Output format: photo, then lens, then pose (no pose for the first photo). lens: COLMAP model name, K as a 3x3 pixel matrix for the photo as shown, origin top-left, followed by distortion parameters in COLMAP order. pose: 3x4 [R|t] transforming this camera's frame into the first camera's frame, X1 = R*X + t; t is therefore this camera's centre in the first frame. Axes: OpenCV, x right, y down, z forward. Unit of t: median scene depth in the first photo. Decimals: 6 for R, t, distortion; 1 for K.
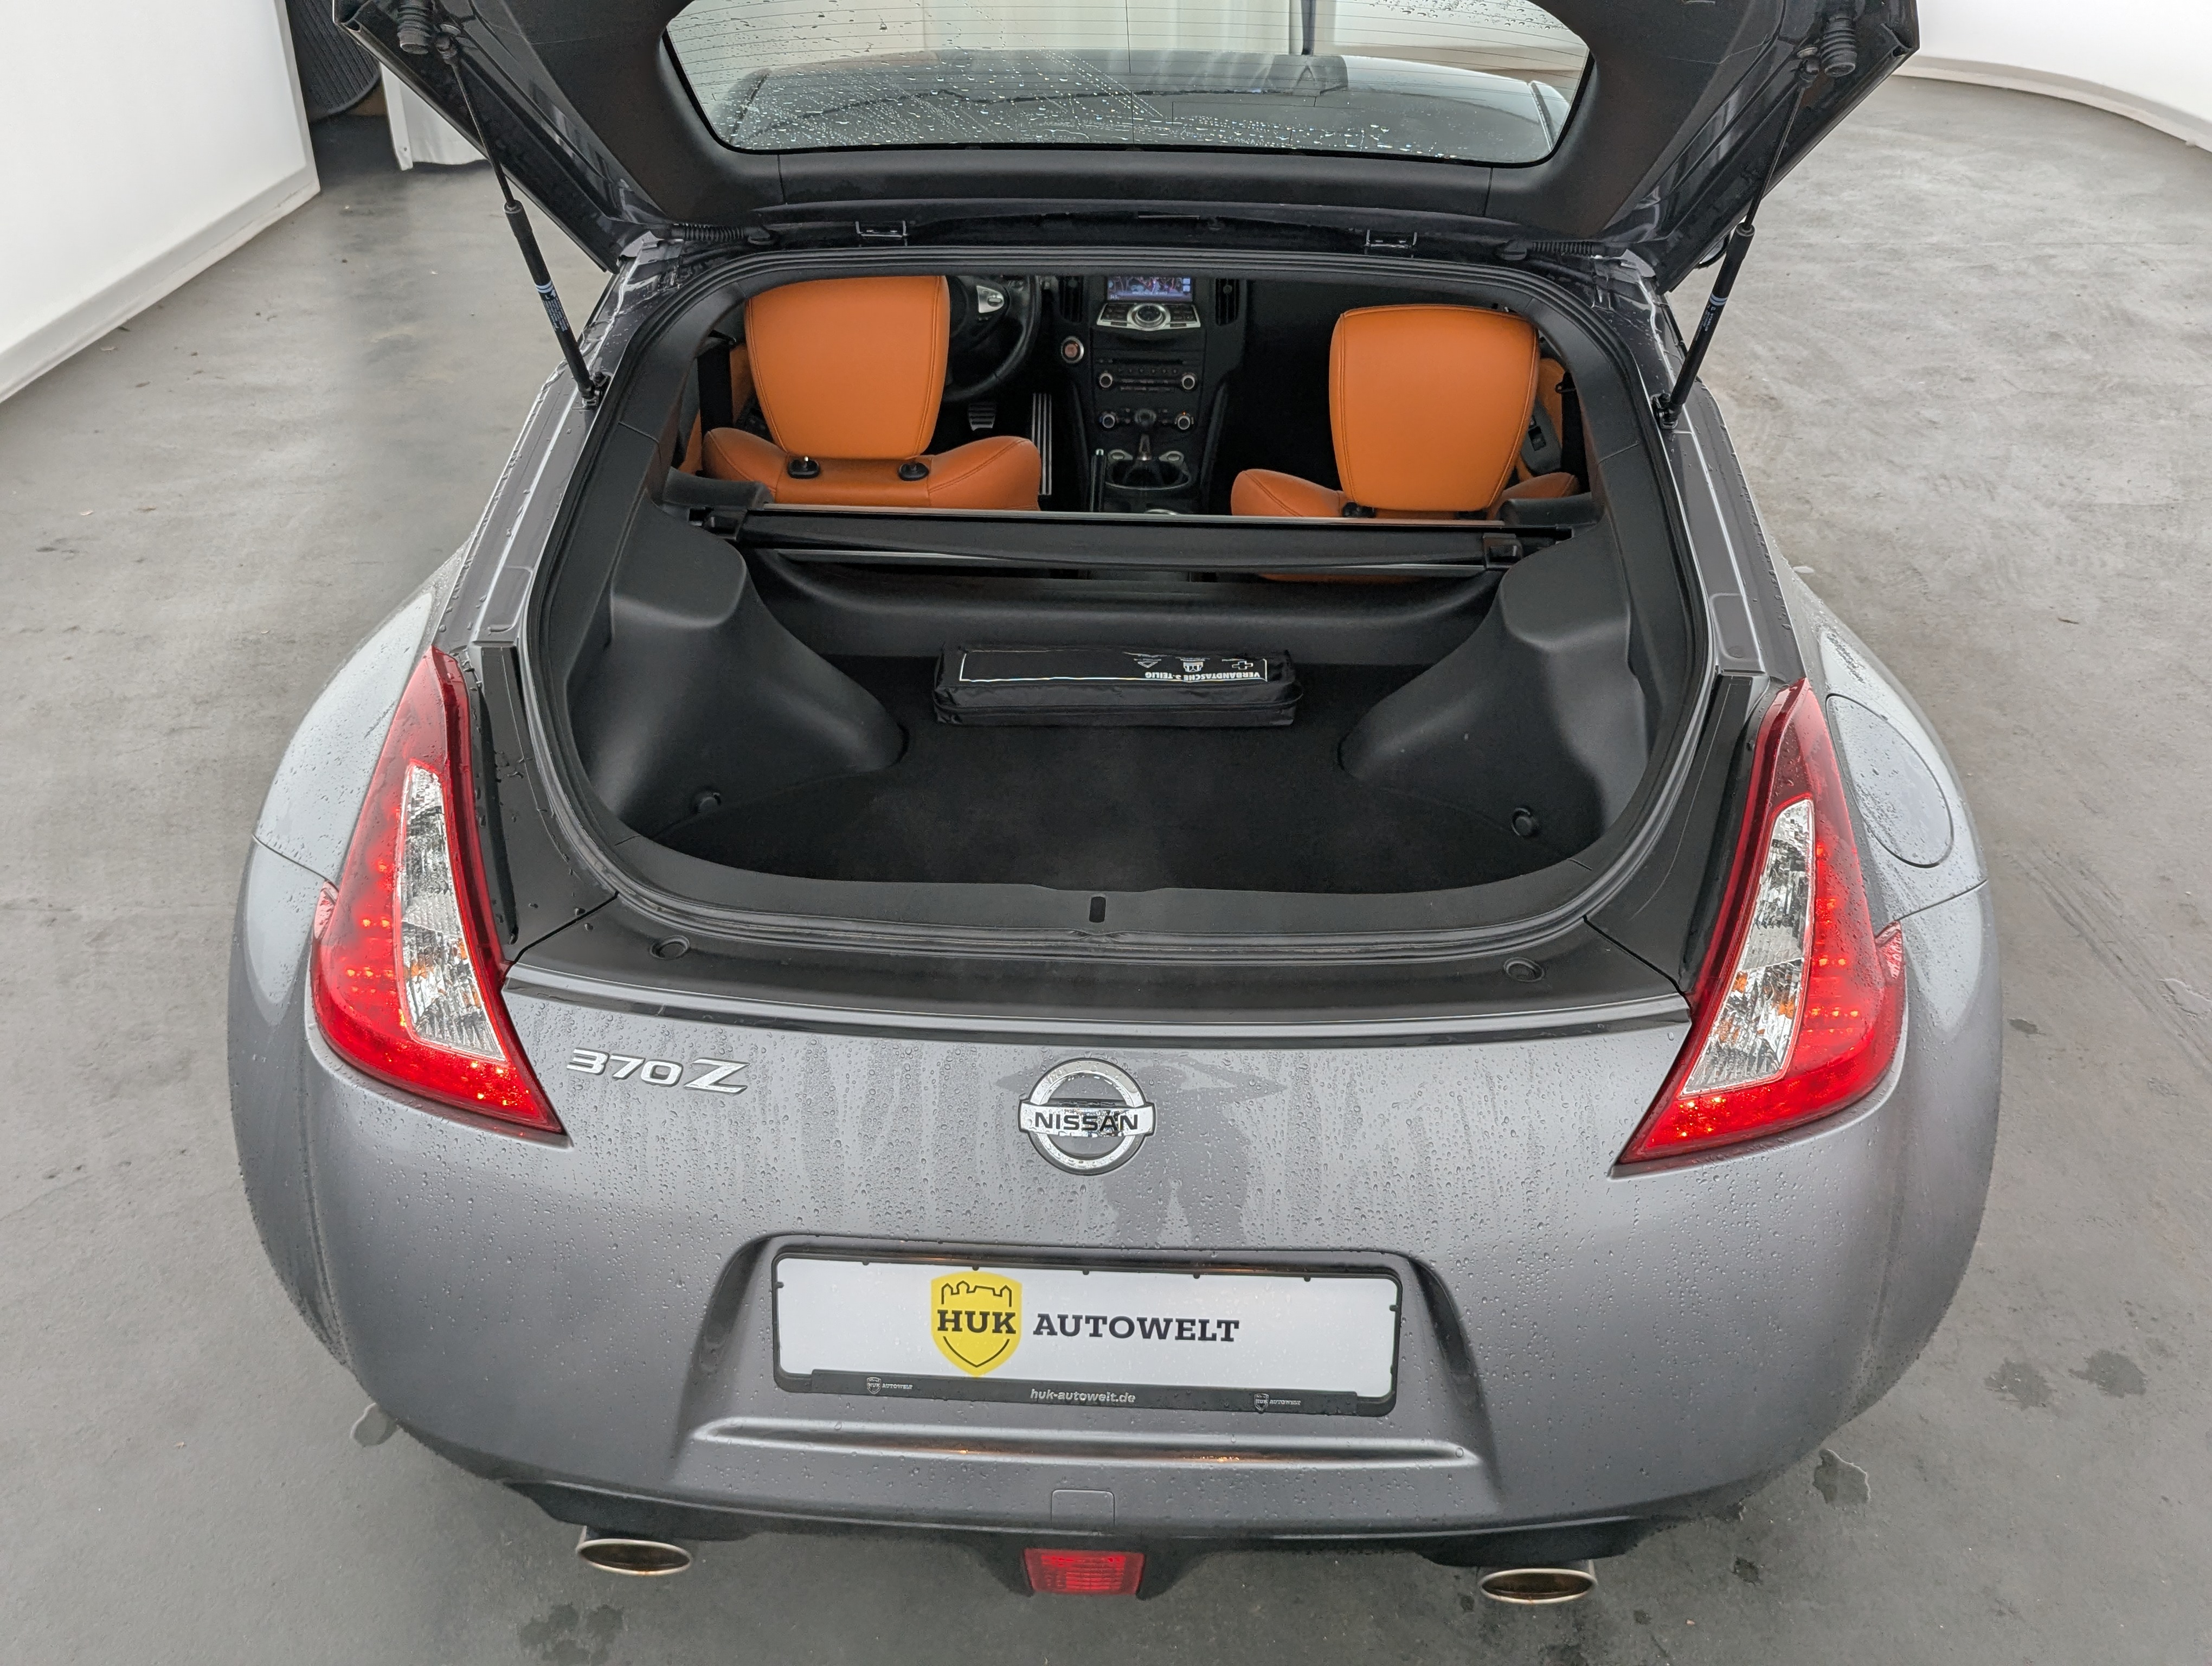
lens RADIAL K [[1773.2, 0, 1106.0], [0, 1773.2, 833.0], [0, 0, 1]] dist [0.008971, 0.007364]
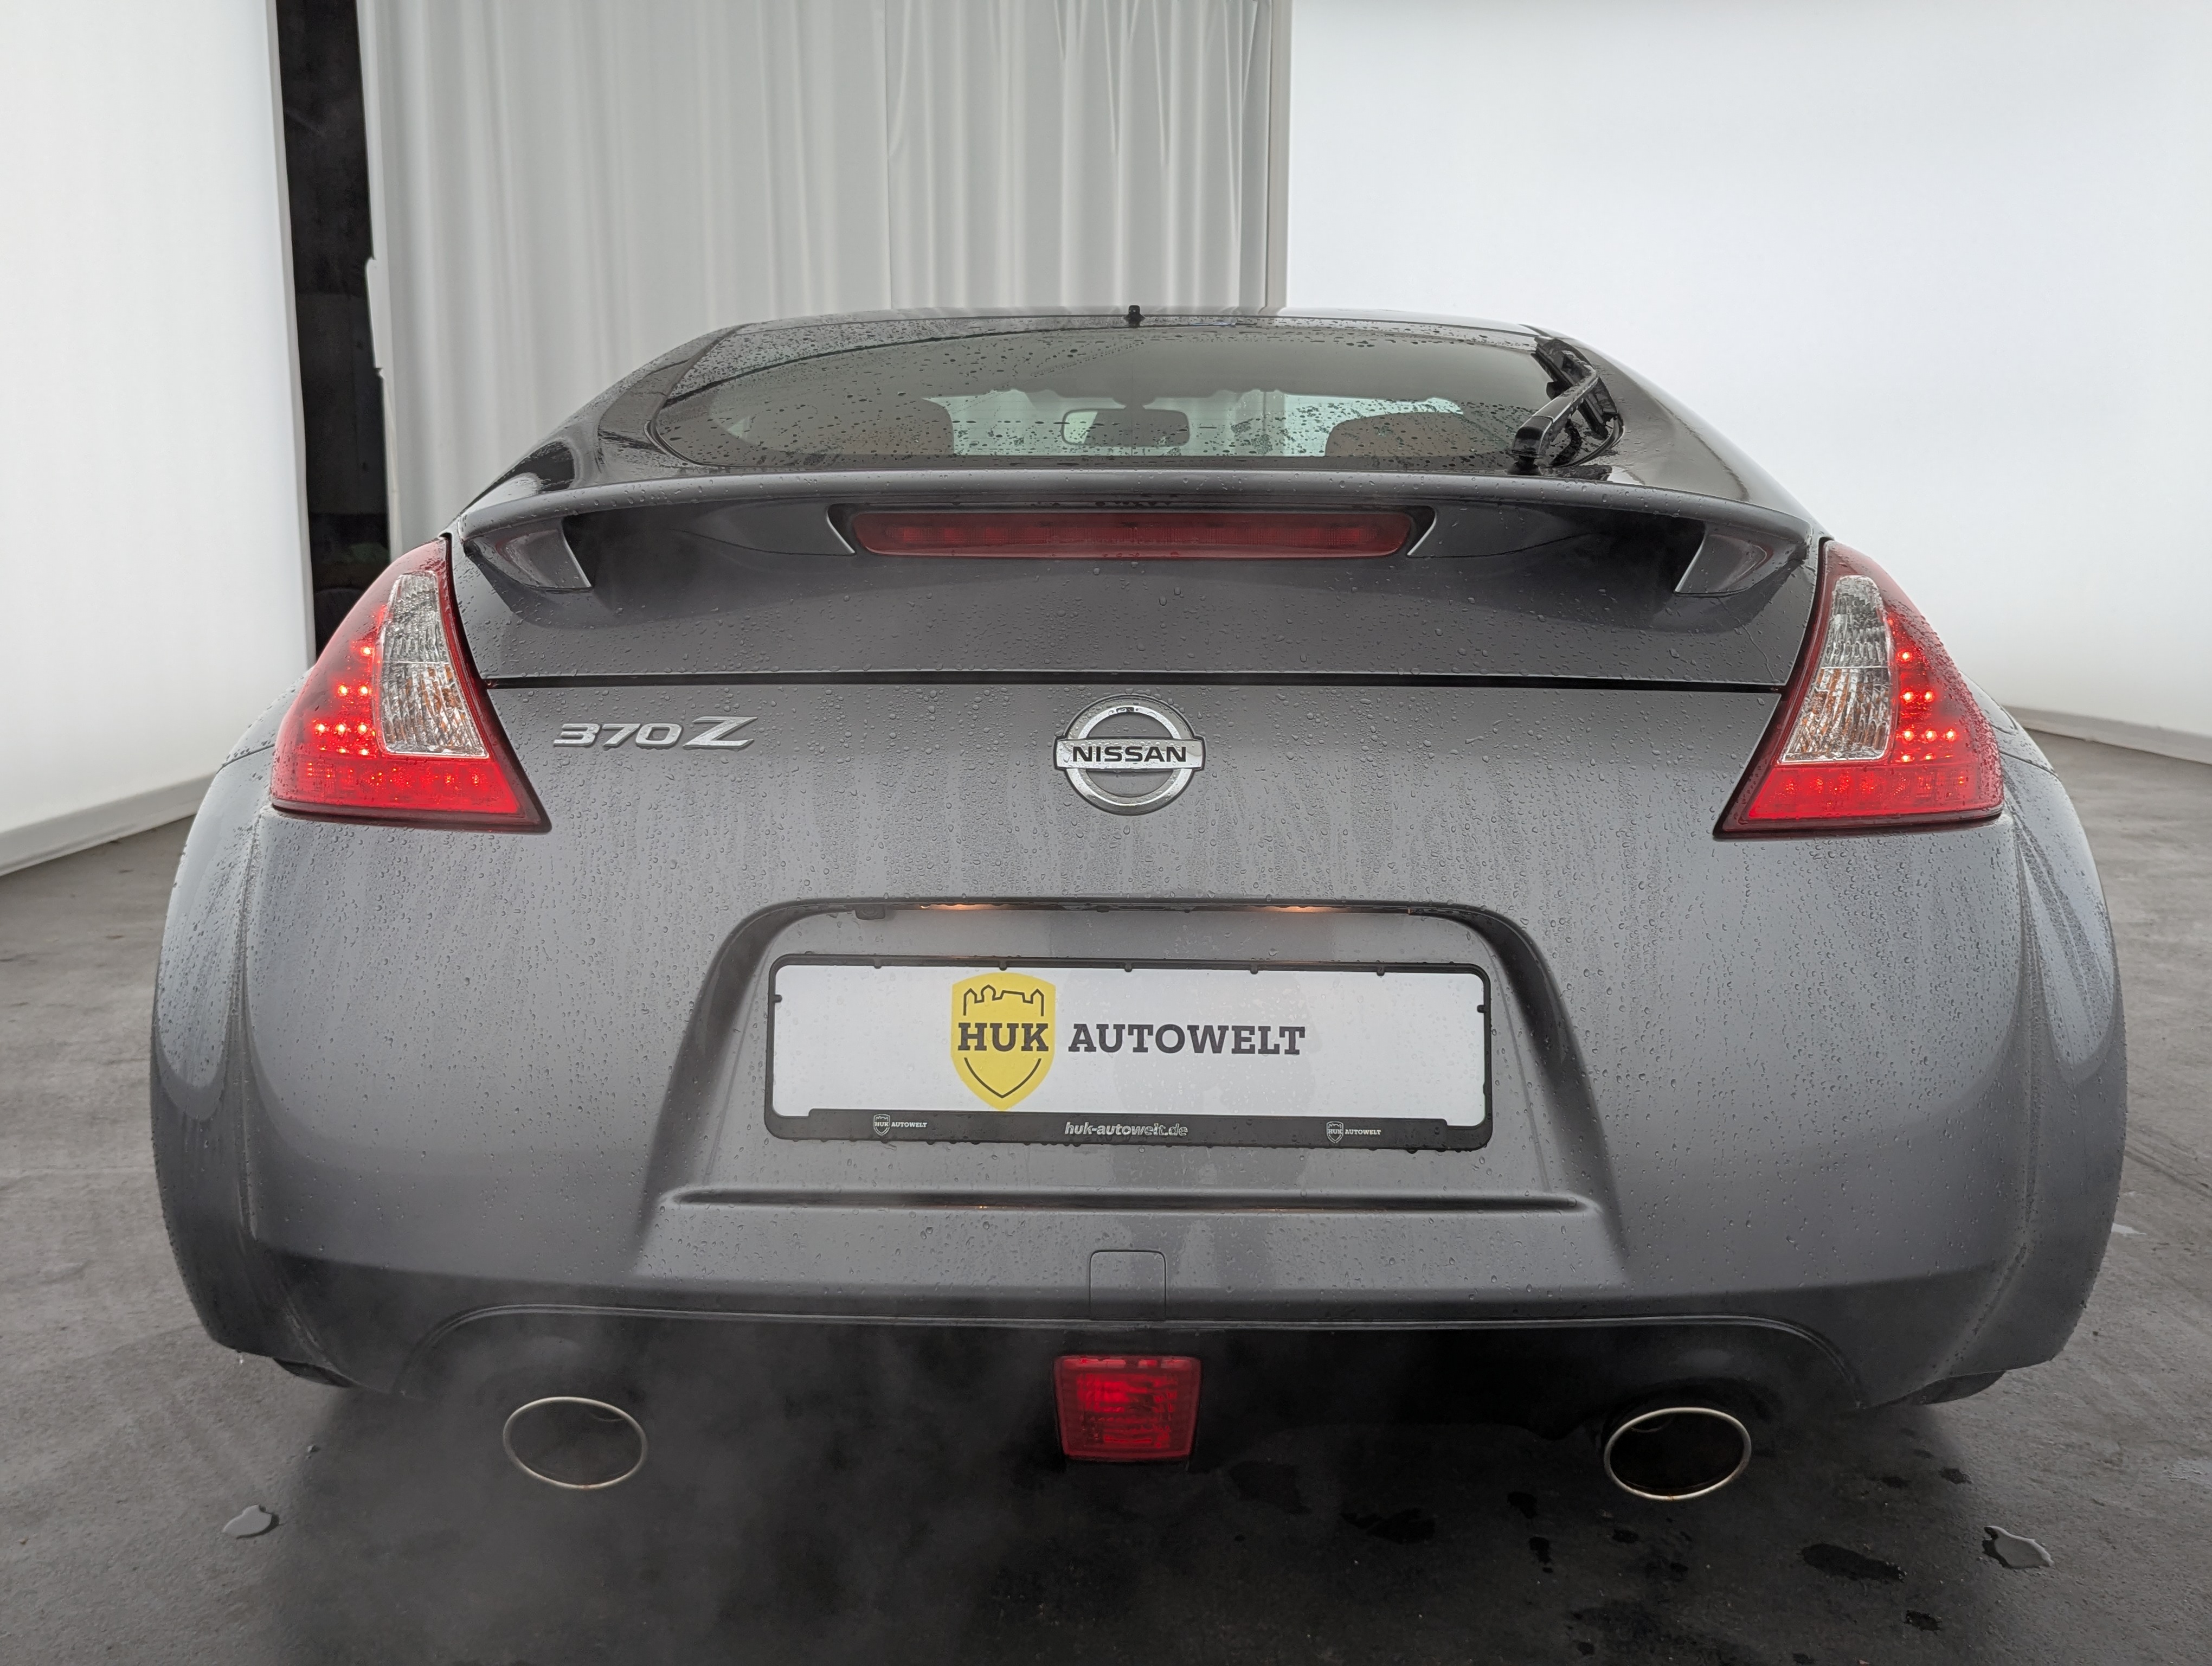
lens RADIAL K [[1780.7, 0, 1106.0], [0, 1780.7, 833.0], [0, 0, 1]] dist [0.104716, -0.150974]
pose [[0.999849, -0.007482, 0.015681, -0.035558], [0.012059, 0.948571, -0.316336, 0.458476], [-0.012507, 0.316477, 0.948518, 0.137825]]
